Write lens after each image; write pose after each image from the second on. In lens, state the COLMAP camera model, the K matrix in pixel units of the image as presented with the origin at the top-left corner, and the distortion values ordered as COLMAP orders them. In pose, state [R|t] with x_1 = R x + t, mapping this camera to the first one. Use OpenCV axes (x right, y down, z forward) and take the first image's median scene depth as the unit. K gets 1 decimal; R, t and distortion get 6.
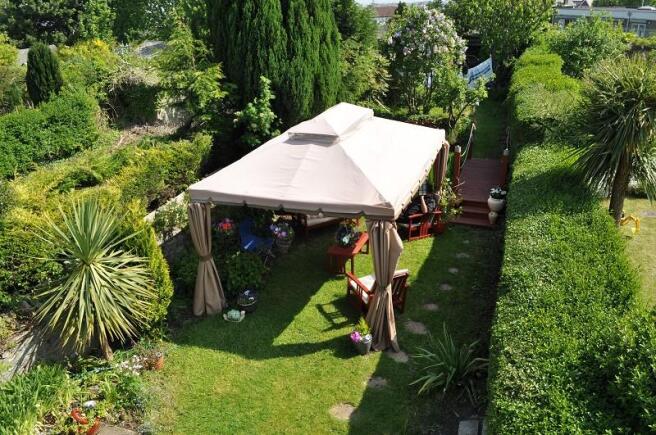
lens RADIAL K [[520.3, 0, 329.2], [0, 520.3, 218.1], [0, 0, 1]] dist [-0.076739, -0.006337]
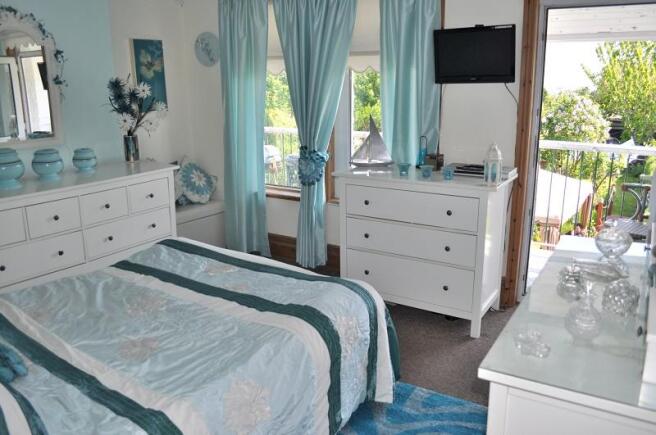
lens RADIAL K [[520.3, 0, 326.7], [0, 520.3, 214.7], [0, 0, 1]] dist [-0.076739, -0.006337]
pose [[0.967634, 0.076617, -0.240445, -0.071861], [-0.111008, 0.984893, -0.132901, 0.096760], [0.226631, 0.155291, 0.961521, -0.251472]]
